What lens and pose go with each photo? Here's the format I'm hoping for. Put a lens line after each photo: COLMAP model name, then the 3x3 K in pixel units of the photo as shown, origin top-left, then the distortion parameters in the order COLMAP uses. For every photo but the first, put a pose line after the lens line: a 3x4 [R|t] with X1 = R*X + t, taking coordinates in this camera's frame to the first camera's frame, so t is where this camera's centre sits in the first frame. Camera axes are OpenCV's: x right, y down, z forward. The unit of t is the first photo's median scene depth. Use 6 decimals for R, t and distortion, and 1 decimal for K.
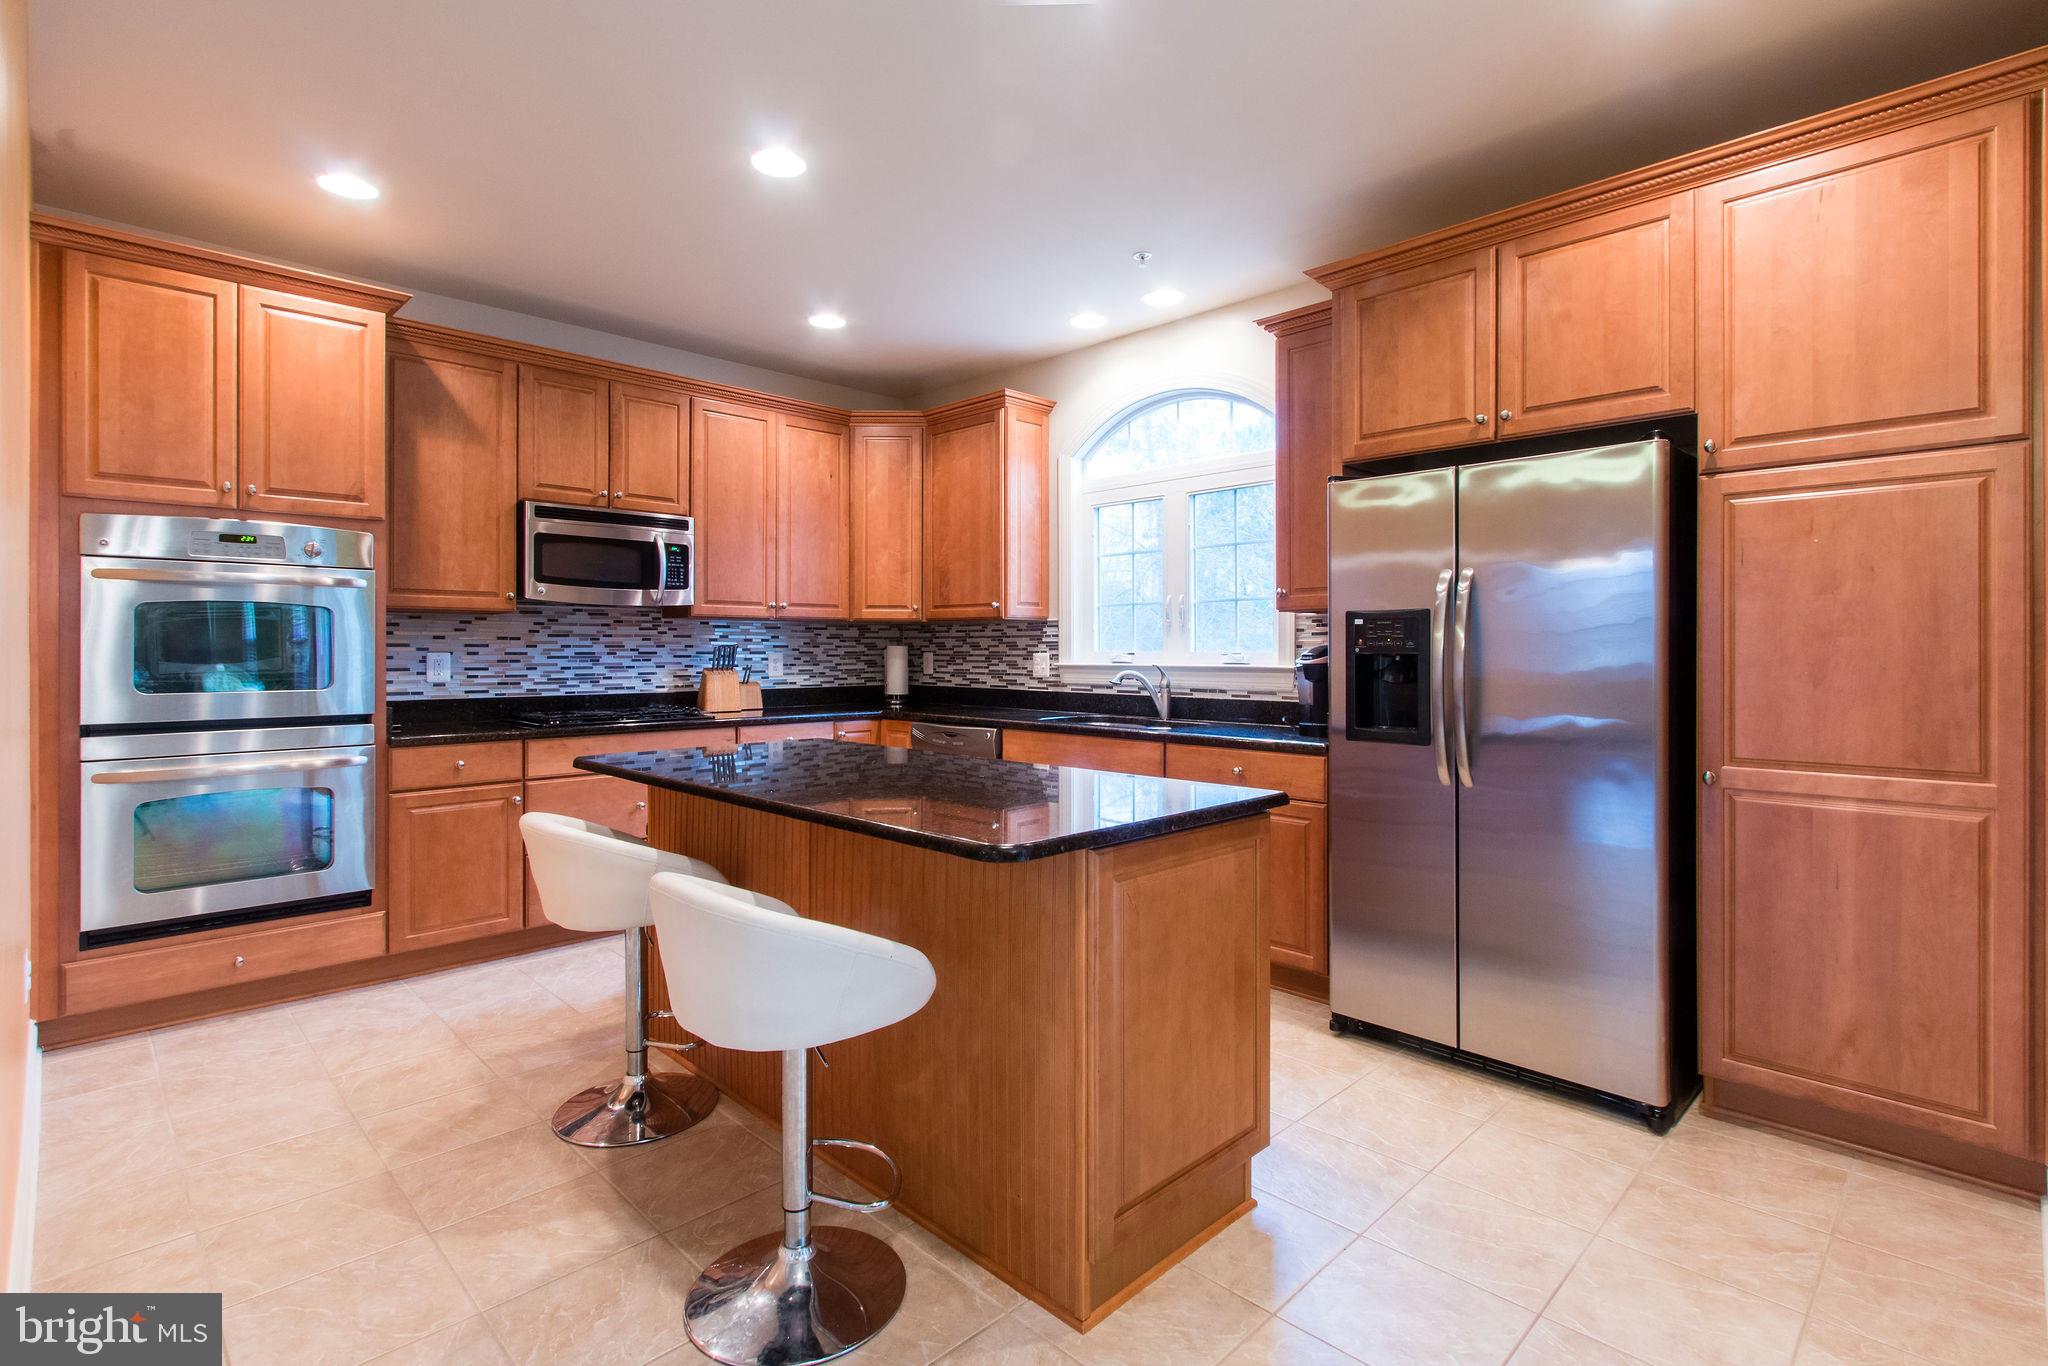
lens RADIAL K [[963.5, 0, 1028.9], [0, 963.5, 653.8], [0, 0, 1]] dist [0.001213, -0.000577]
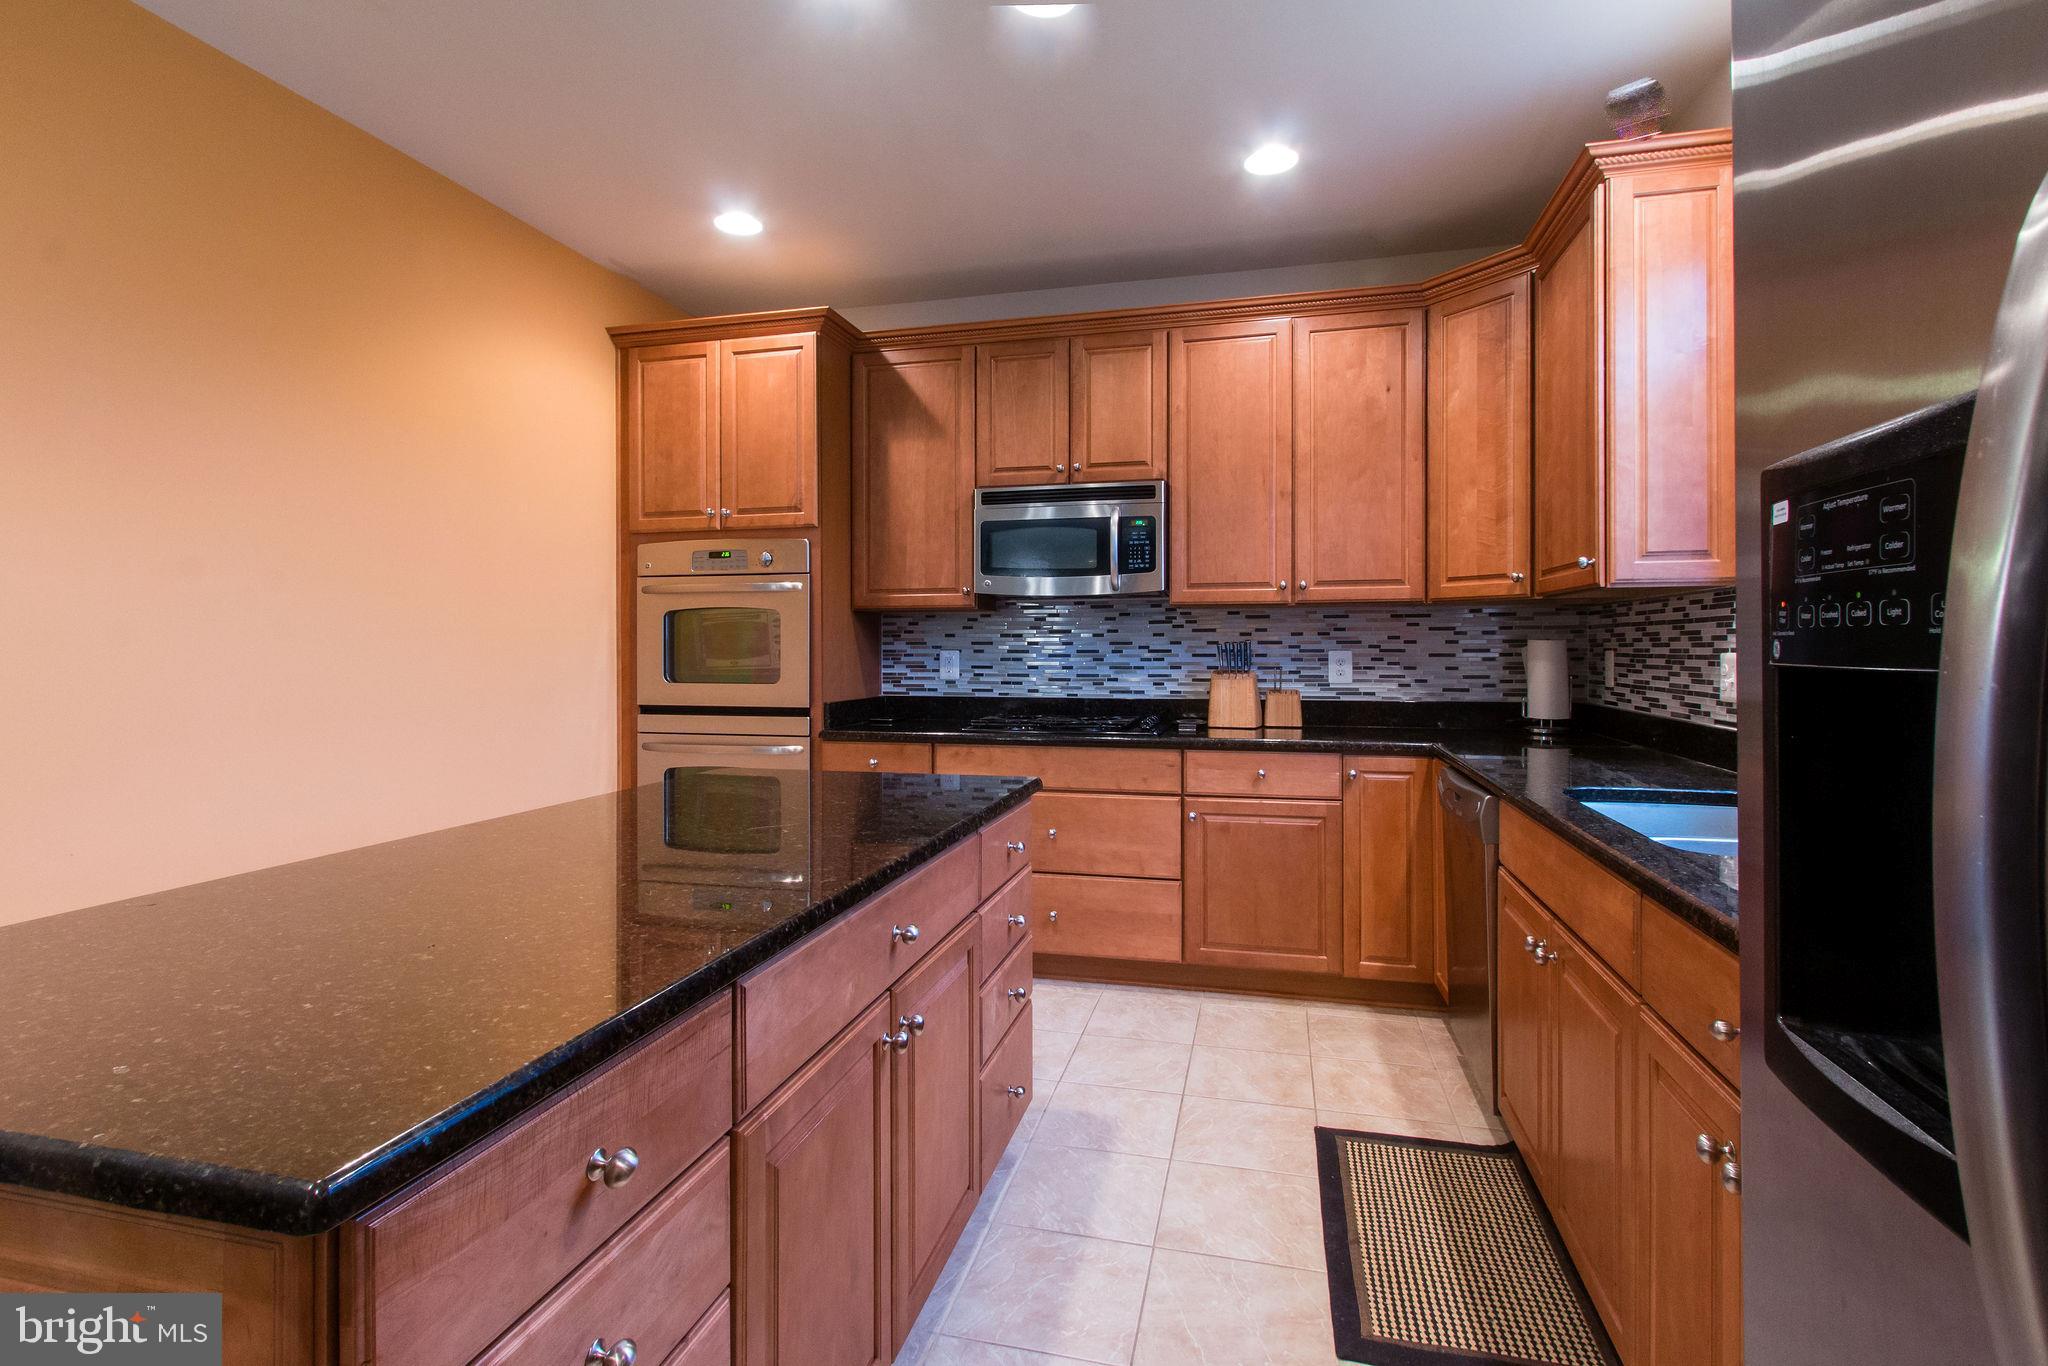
lens RADIAL K [[973.5, 0, 1035.5], [0, 973.5, 653.6], [0, 0, 1]] dist [-0.000034, -0.002125]
pose [[0.518230, 0.004630, -0.855229, 0.287809], [-0.001116, 0.999988, 0.004738, -0.002606], [0.855241, -0.001500, 0.518229, 0.500818]]
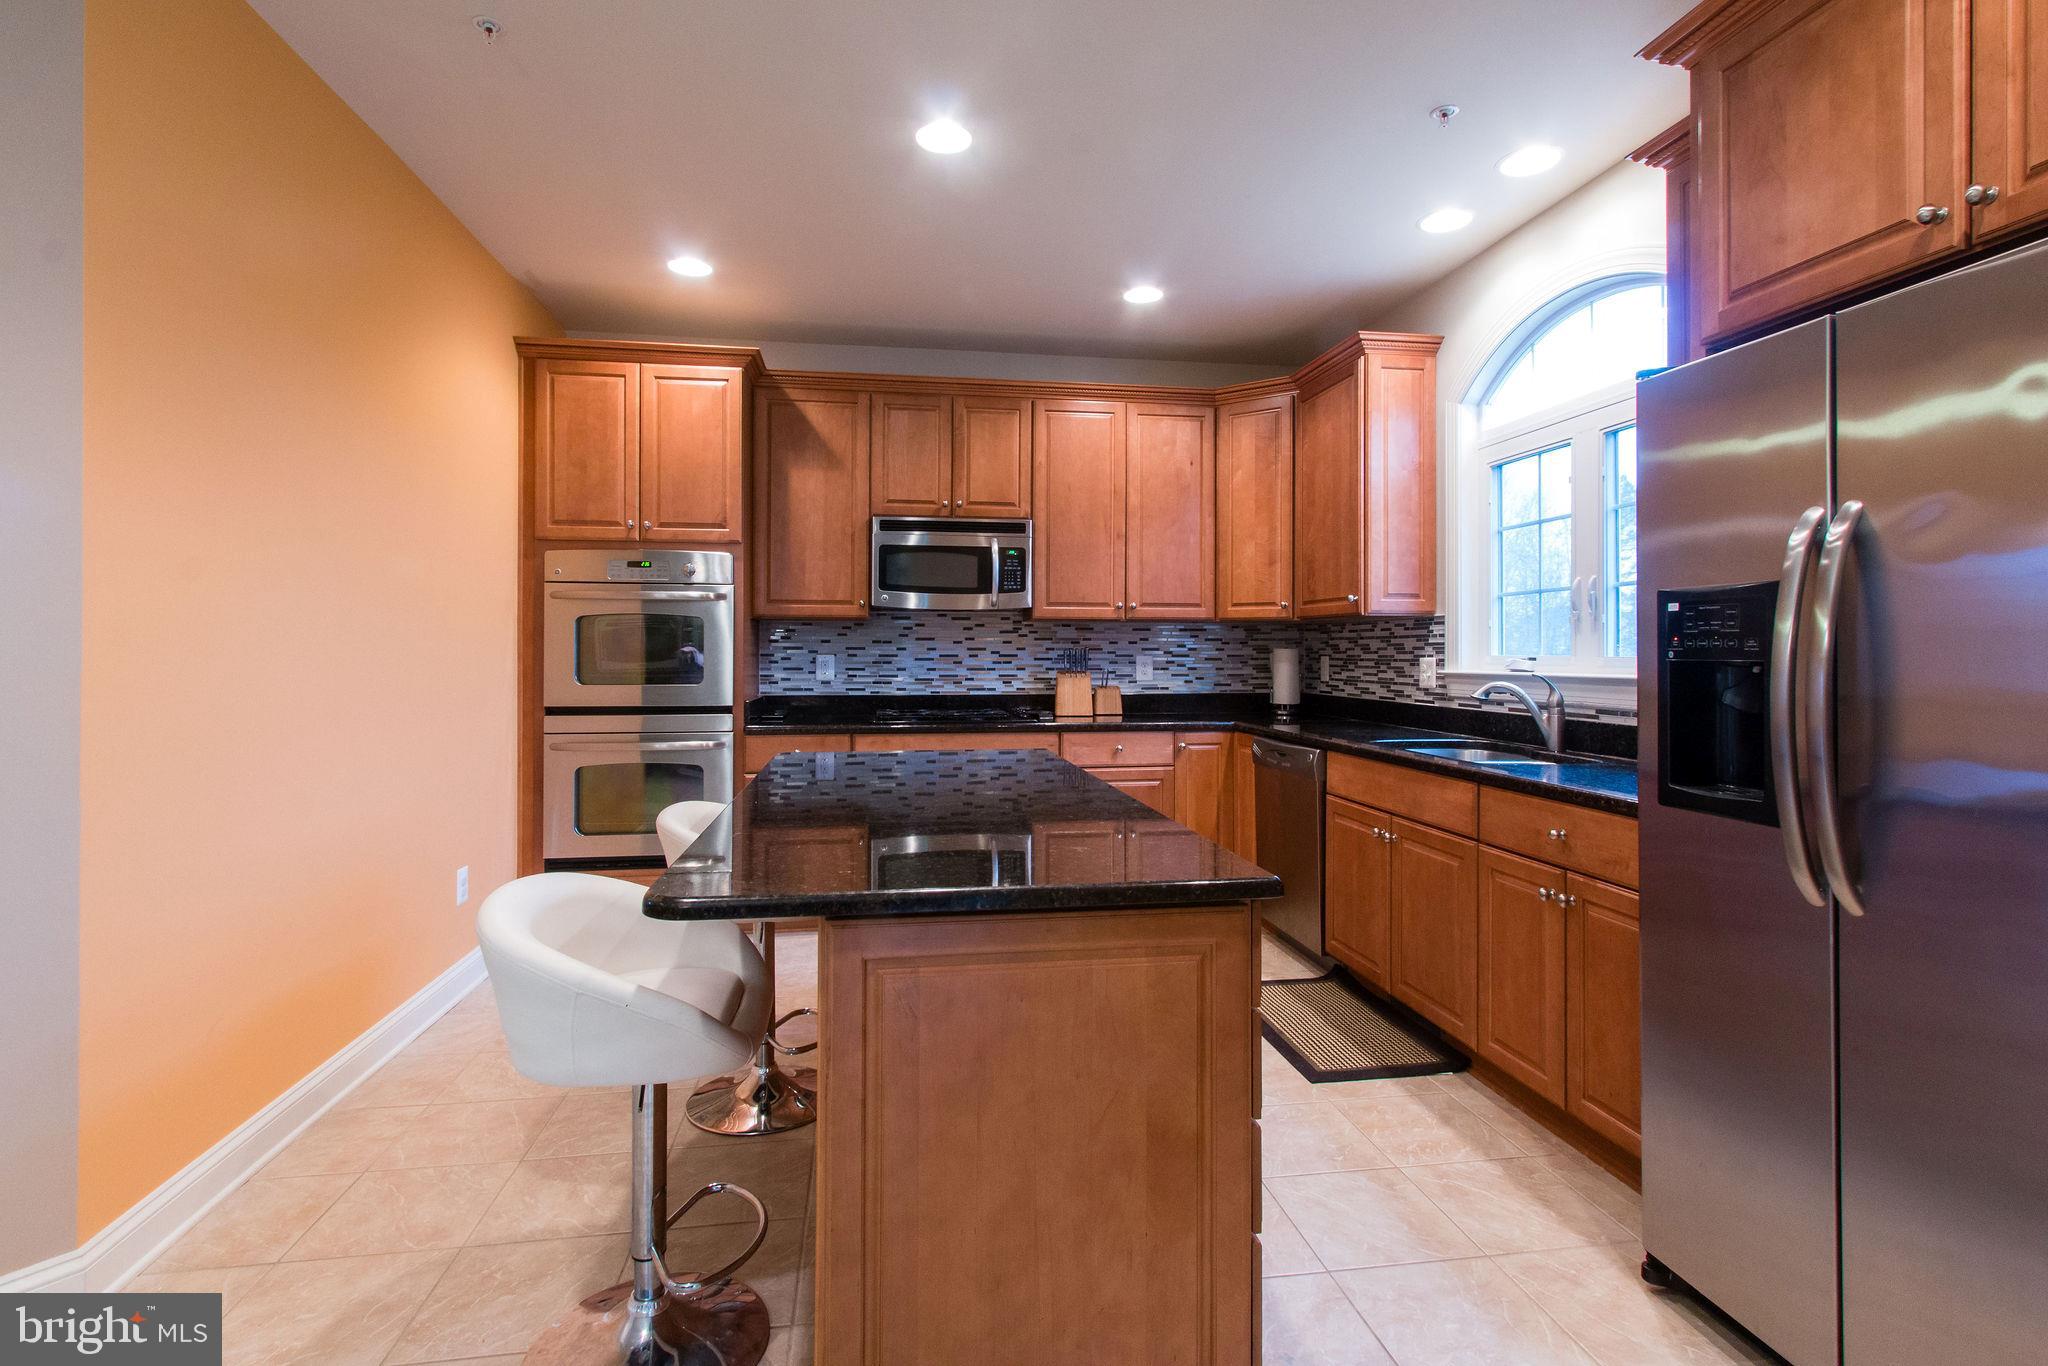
lens RADIAL K [[973.5, 0, 1035.5], [0, 973.5, 653.6], [0, 0, 1]] dist [-0.000034, -0.002125]
pose [[0.812815, 0.002087, -0.582518, 0.246286], [-0.004284, 0.999988, -0.002395, -0.000684], [0.582506, 0.004442, 0.812814, 0.185821]]
